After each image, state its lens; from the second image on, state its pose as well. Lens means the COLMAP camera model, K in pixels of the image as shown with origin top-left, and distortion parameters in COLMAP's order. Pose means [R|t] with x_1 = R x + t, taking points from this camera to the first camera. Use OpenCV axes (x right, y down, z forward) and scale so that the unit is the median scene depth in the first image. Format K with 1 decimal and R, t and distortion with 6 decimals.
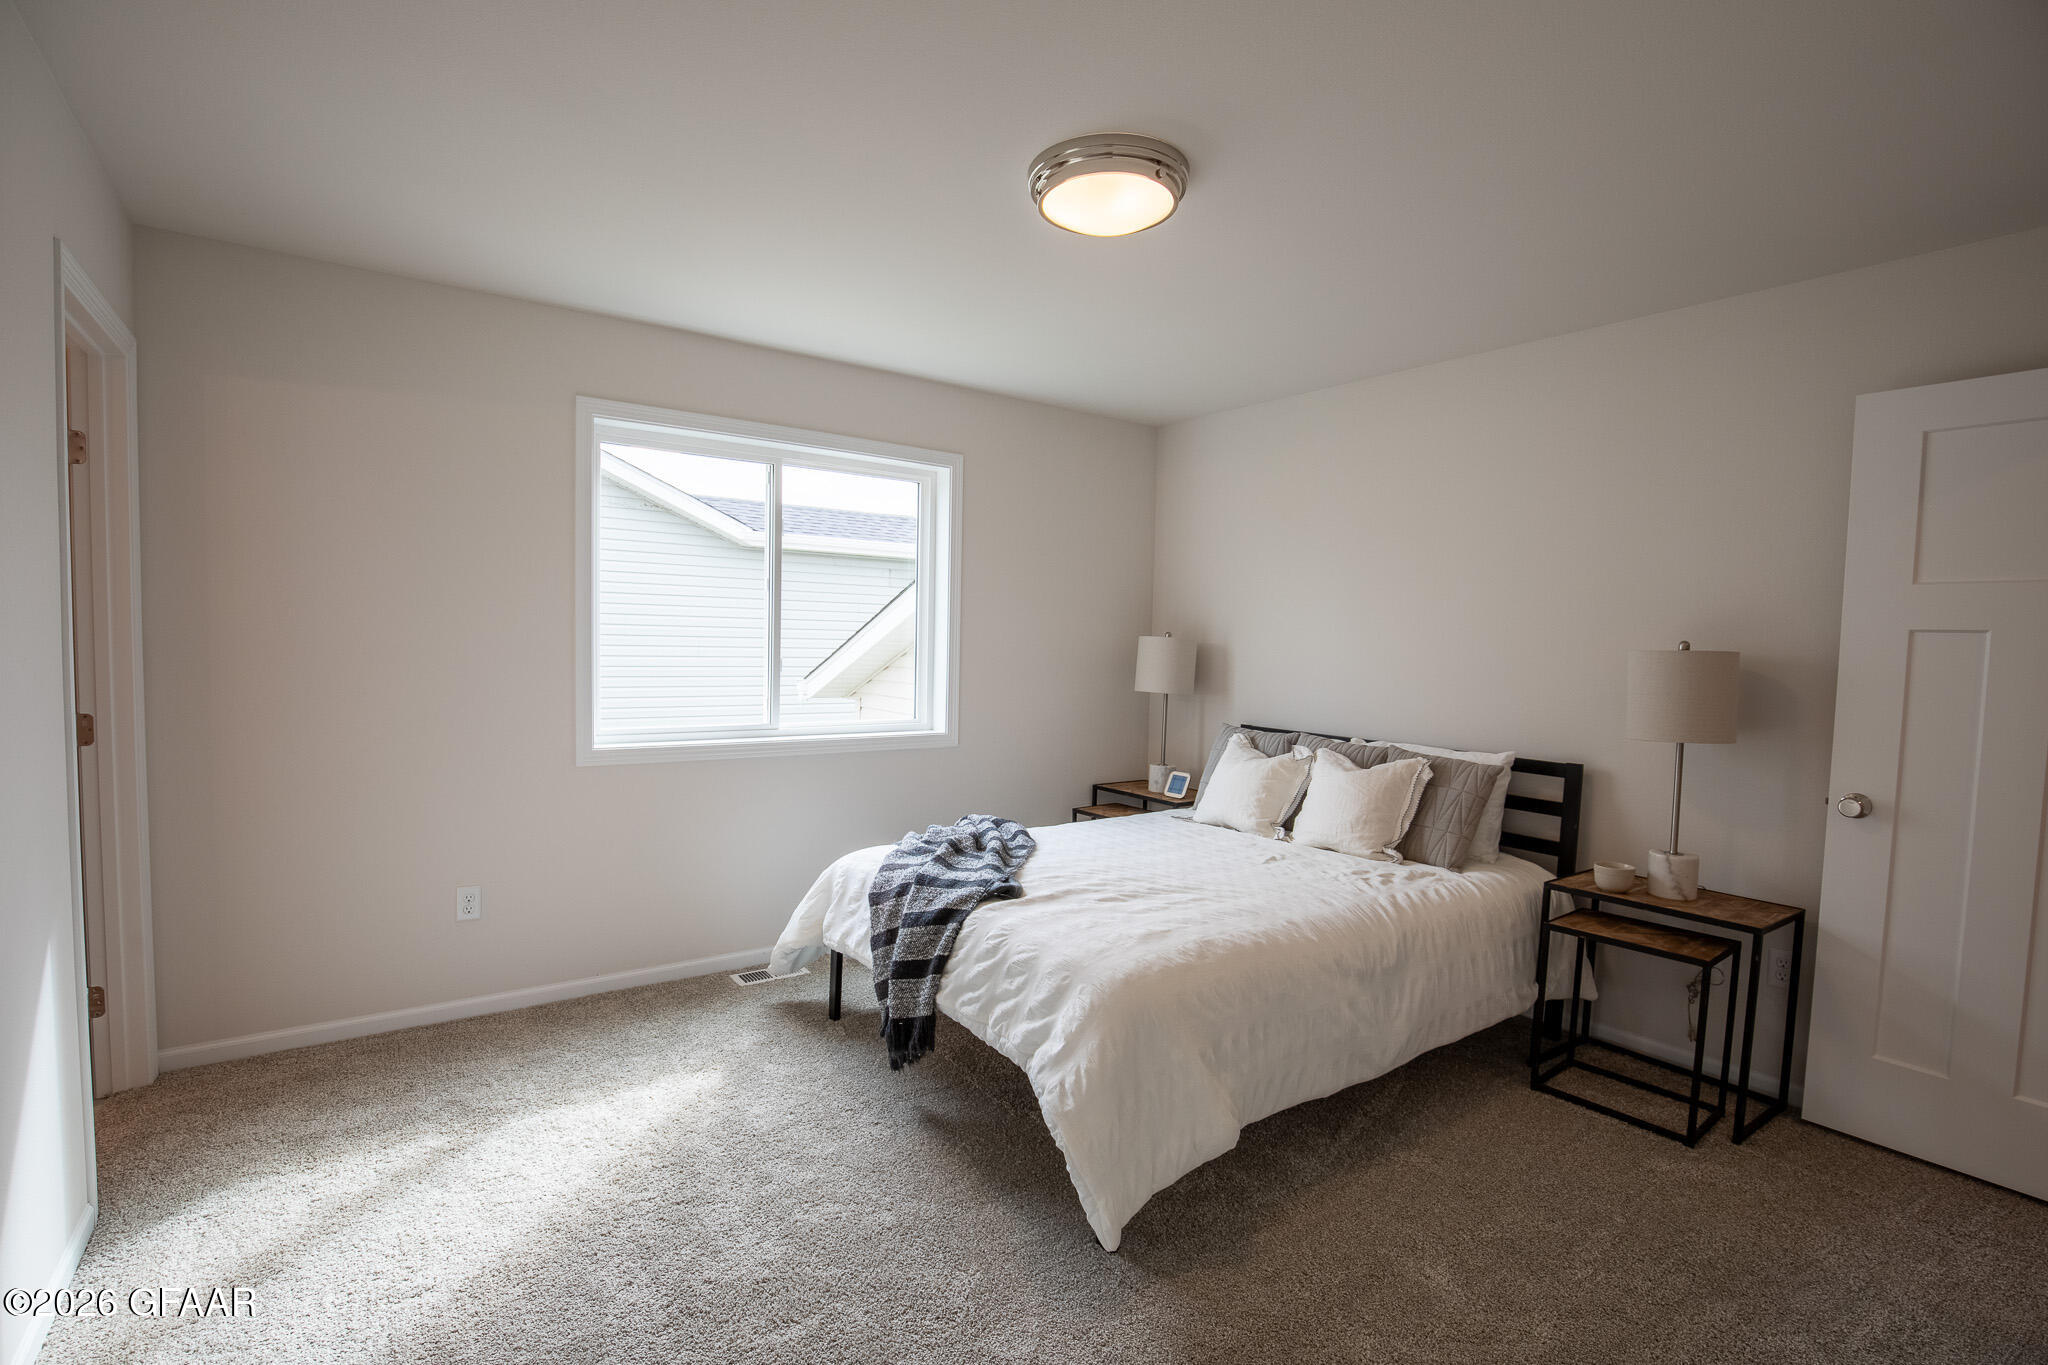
lens RADIAL K [[951.3, 0, 1013.3], [0, 951.3, 689.0], [0, 0, 1]] dist [-0.030199, -0.001171]
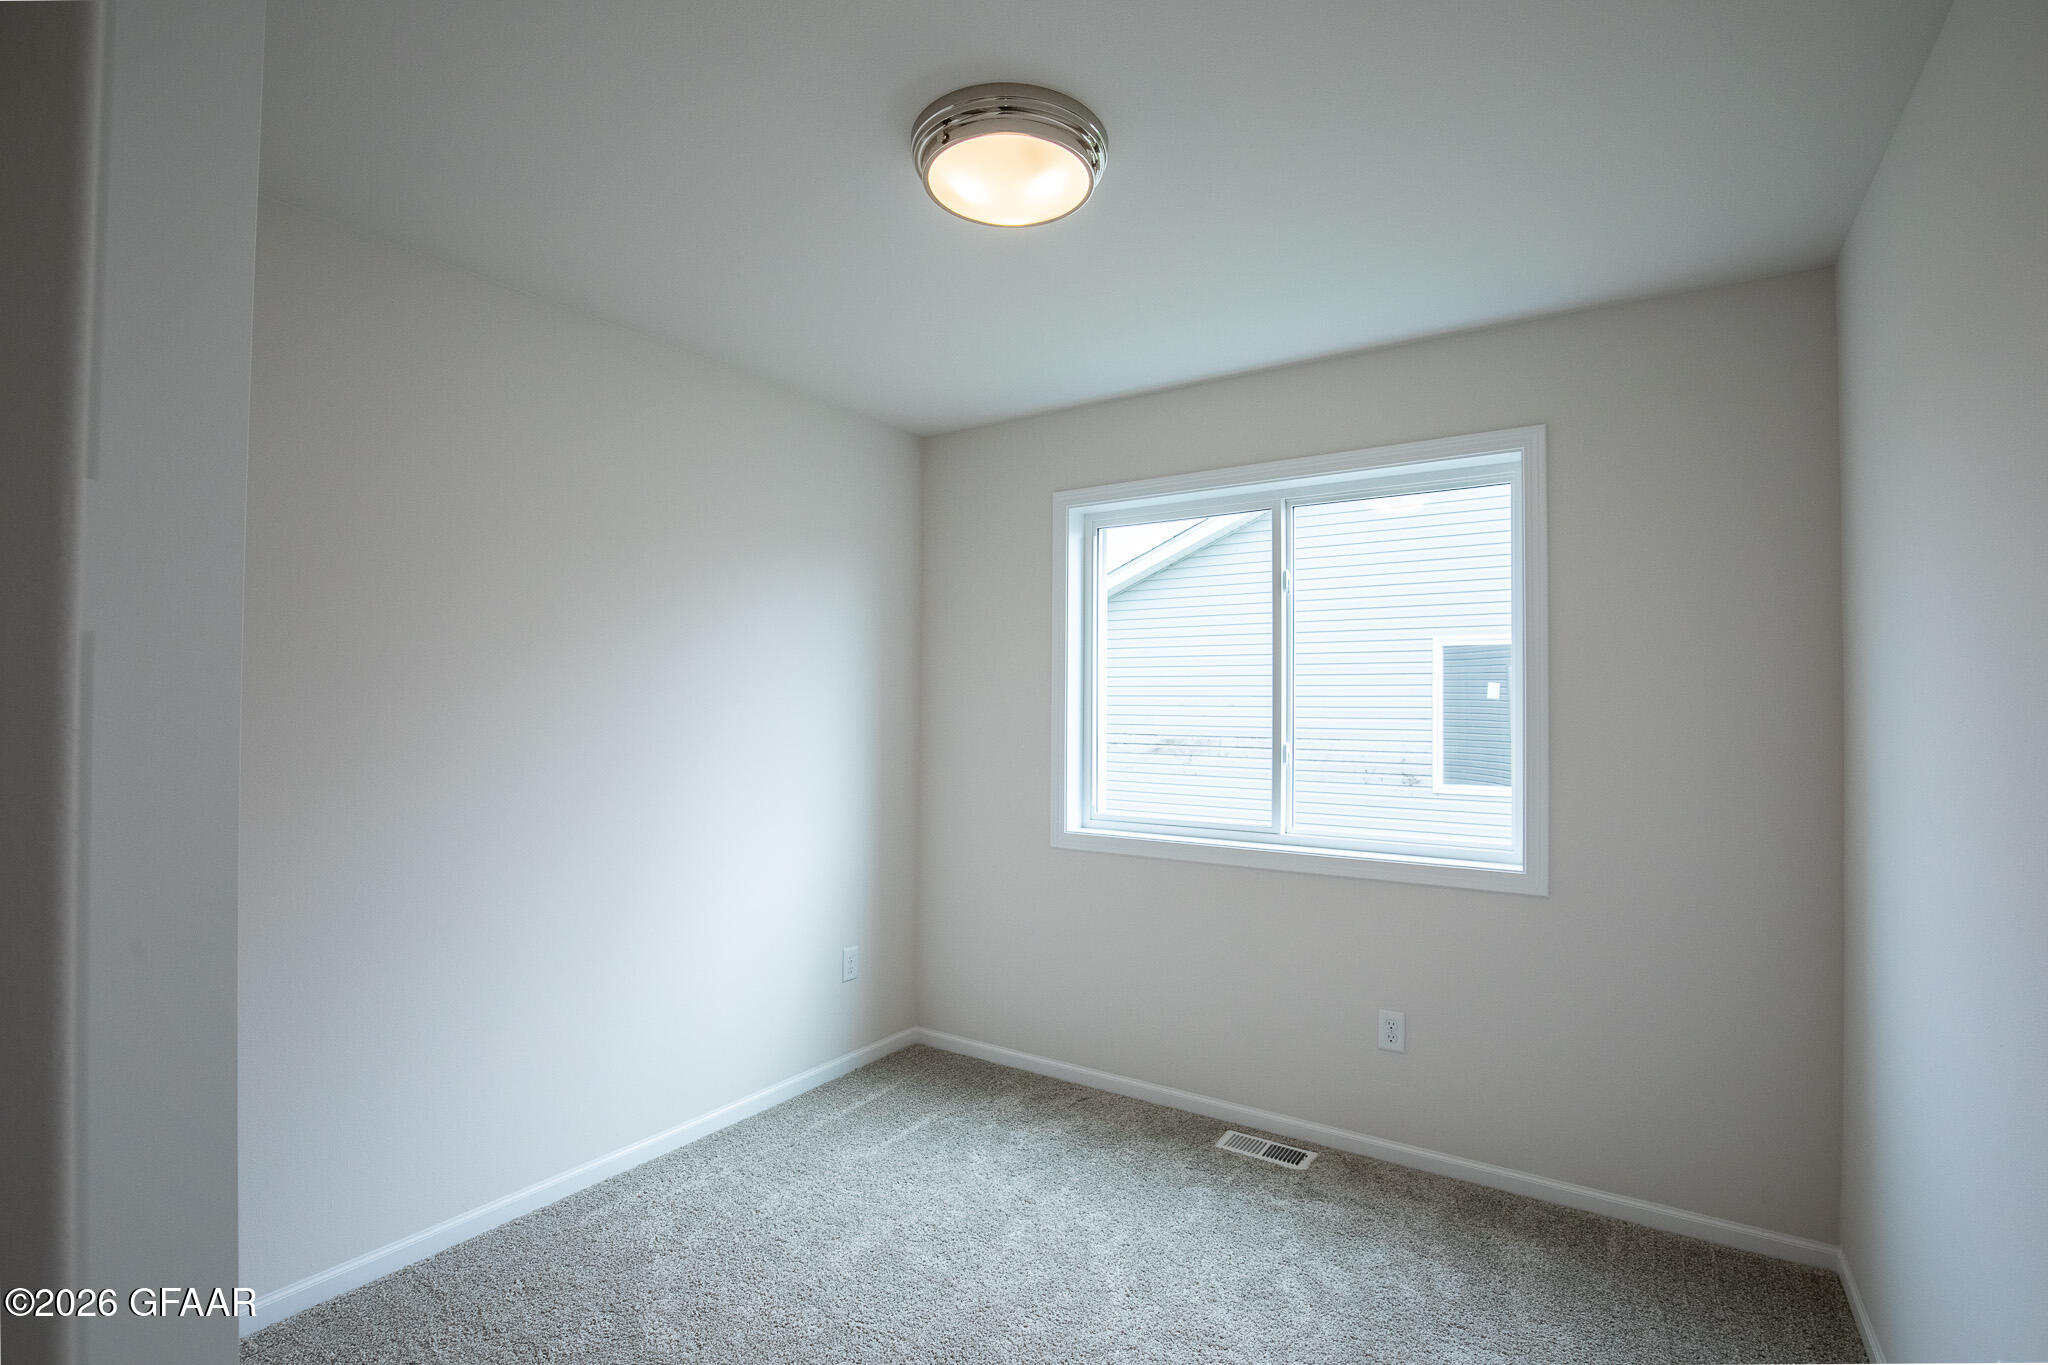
lens RADIAL K [[951.3, 0, 1013.3], [0, 951.3, 689.0], [0, 0, 1]] dist [-0.030199, -0.001171]
pose [[0.356090, -0.044775, -0.933378, 0.457508], [-0.055183, 0.996101, -0.068837, -0.014486], [0.932821, 0.076019, 0.352231, 0.551675]]
